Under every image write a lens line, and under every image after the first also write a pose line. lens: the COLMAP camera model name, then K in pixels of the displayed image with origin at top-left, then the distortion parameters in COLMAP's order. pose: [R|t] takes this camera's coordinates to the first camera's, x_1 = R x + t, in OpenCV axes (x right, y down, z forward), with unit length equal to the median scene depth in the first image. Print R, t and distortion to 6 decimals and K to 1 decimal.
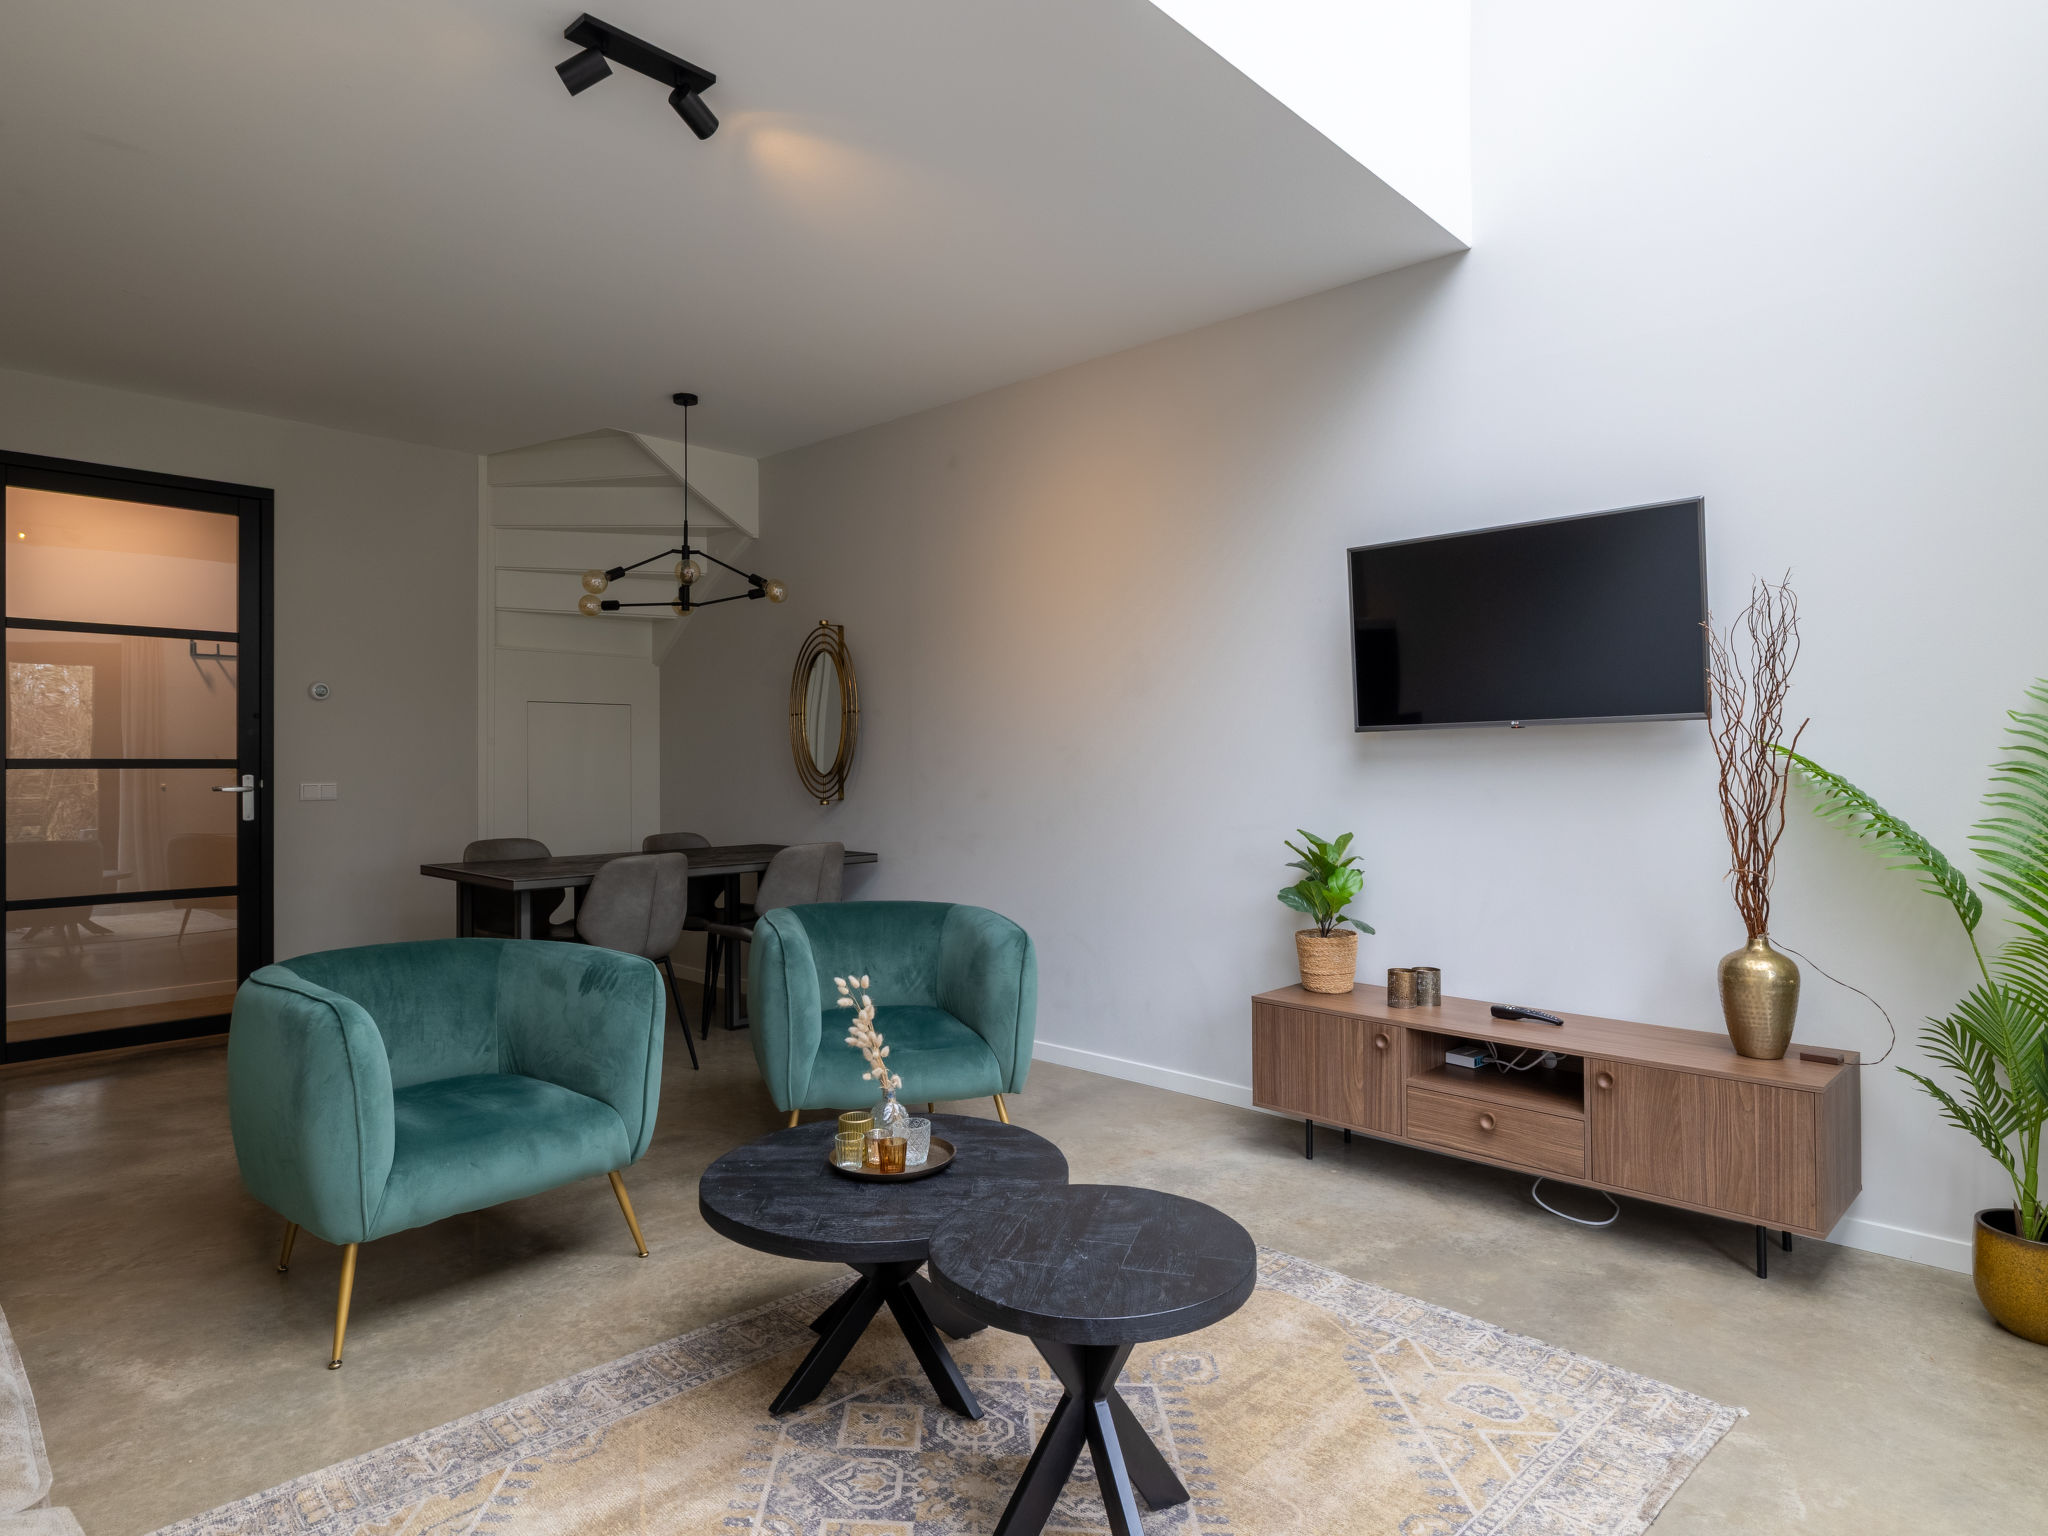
lens RADIAL K [[1176.4, 0, 1018.1], [0, 1176.4, 758.2], [0, 0, 1]] dist [-0.000602, 0.000054]
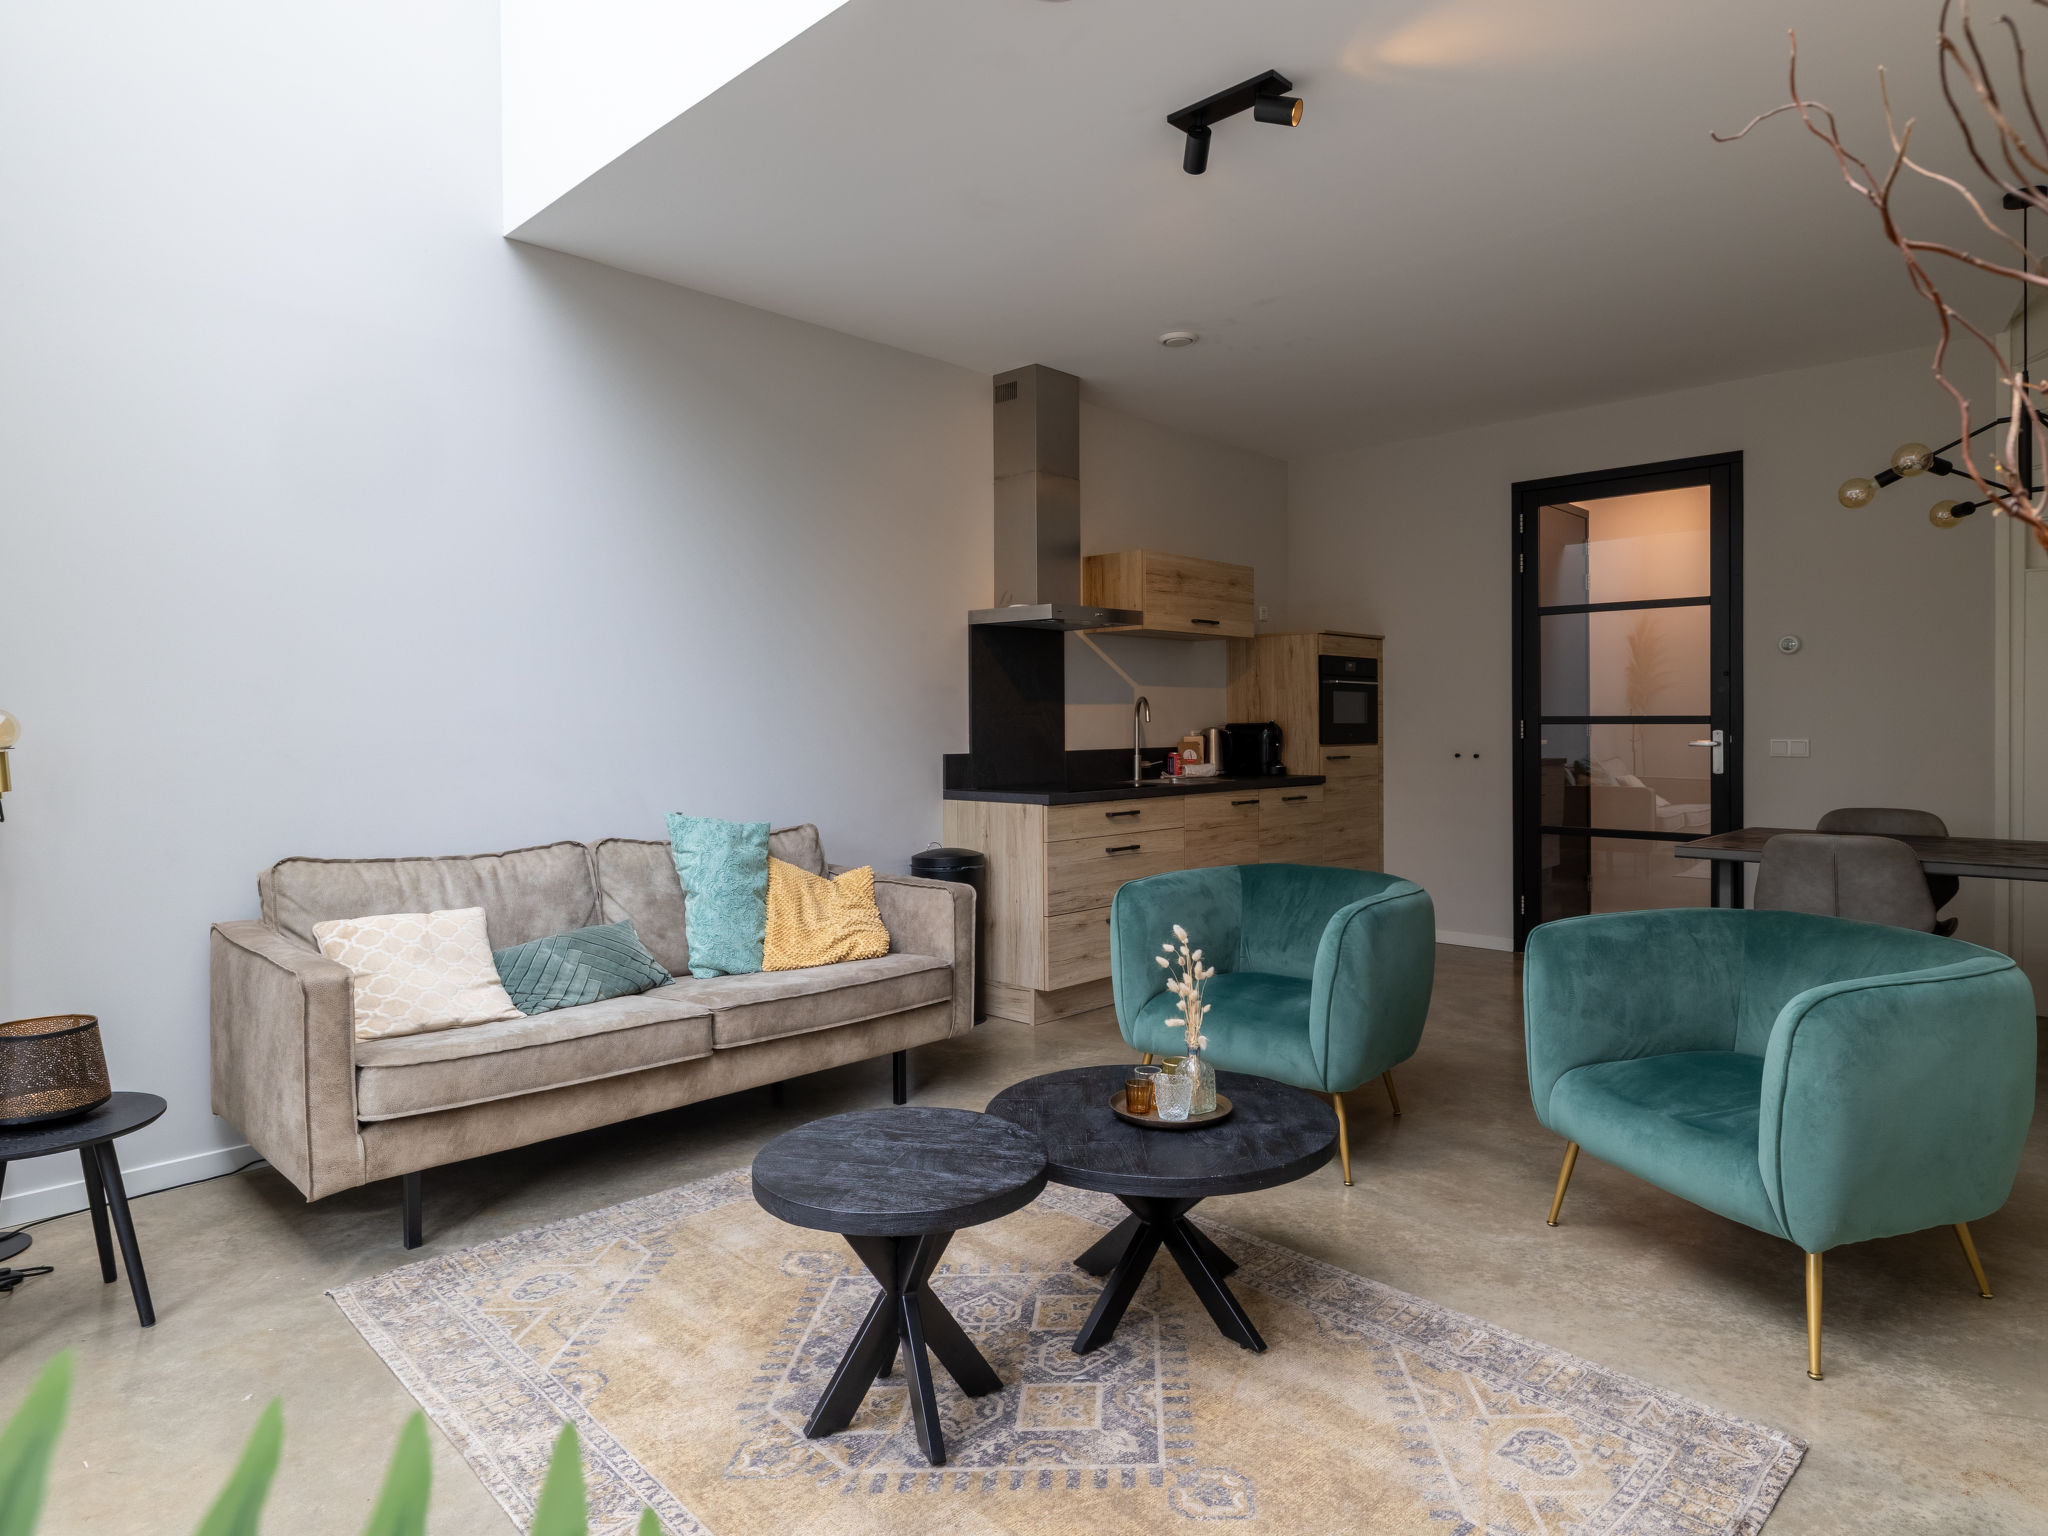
lens RADIAL K [[1192.6, 0, 1034.9], [0, 1192.6, 736.6], [0, 0, 1]] dist [-0.001122, 0.000975]
pose [[0.002832, 0.012188, -0.999922, 0.865873], [0.009672, 0.999879, 0.012215, 0.001837], [0.999949, -0.009706, 0.002713, 0.822983]]
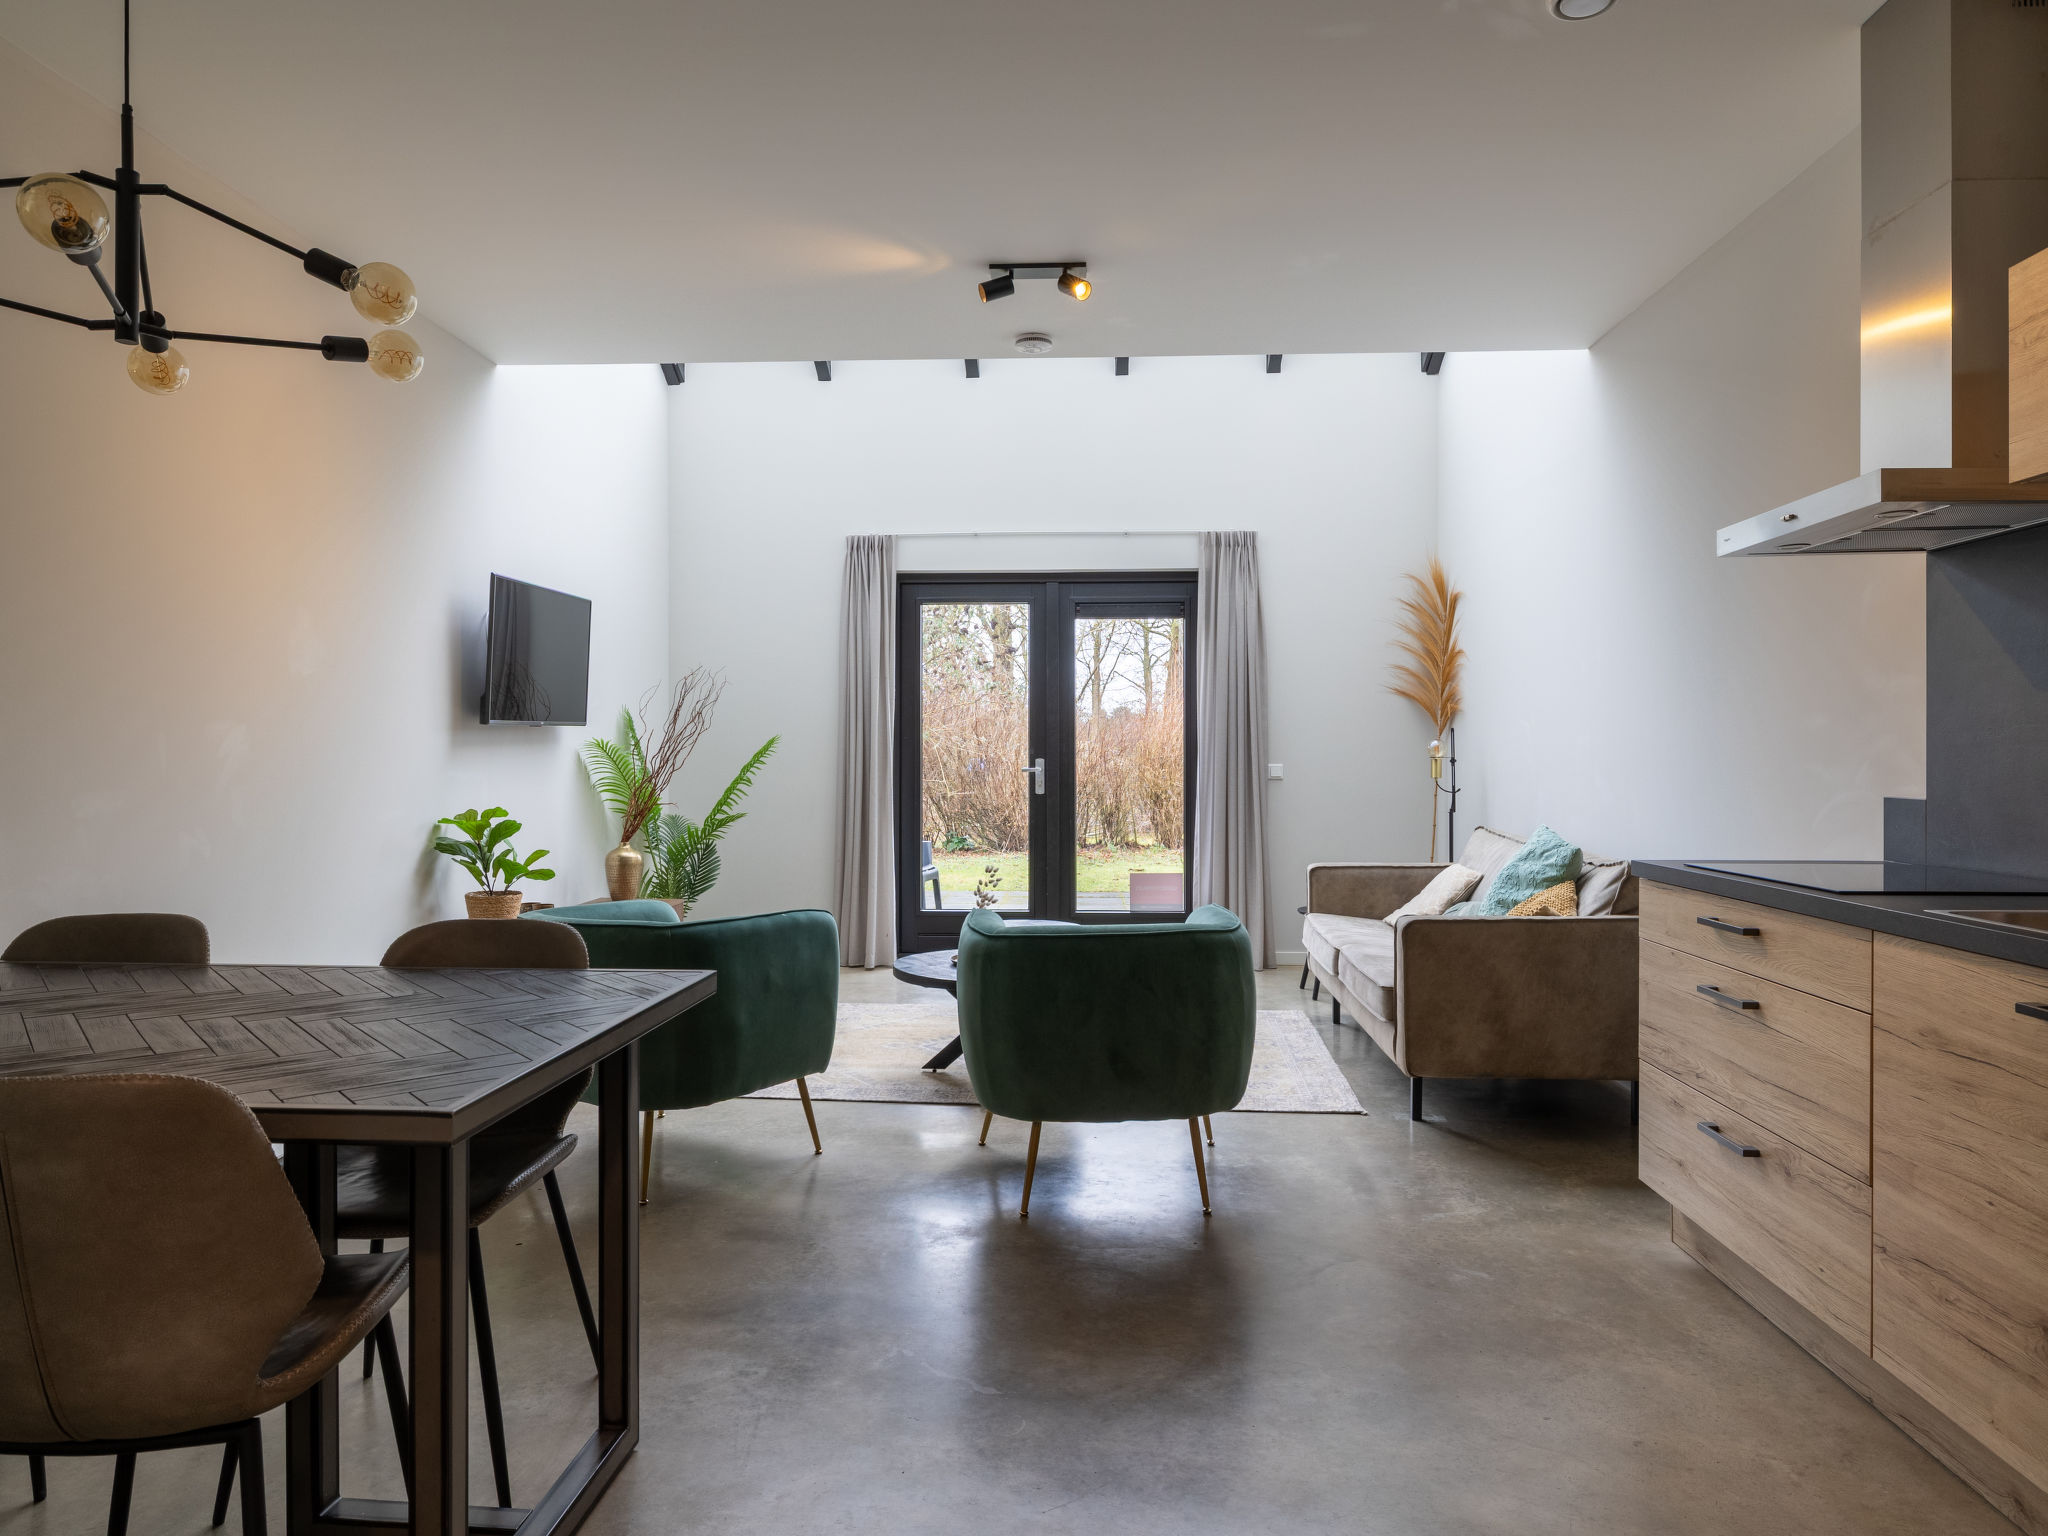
lens RADIAL K [[1280.8, 0, 1024.0], [0, 1280.8, 768.0], [0, 0, 1]] dist [0.004570, 0.000301]
pose [[-0.643445, -0.004901, 0.765477, -1.586262], [-0.000596, 0.999982, 0.005902, 0.021908], [-0.765492, 0.003341, -0.643437, 2.102162]]
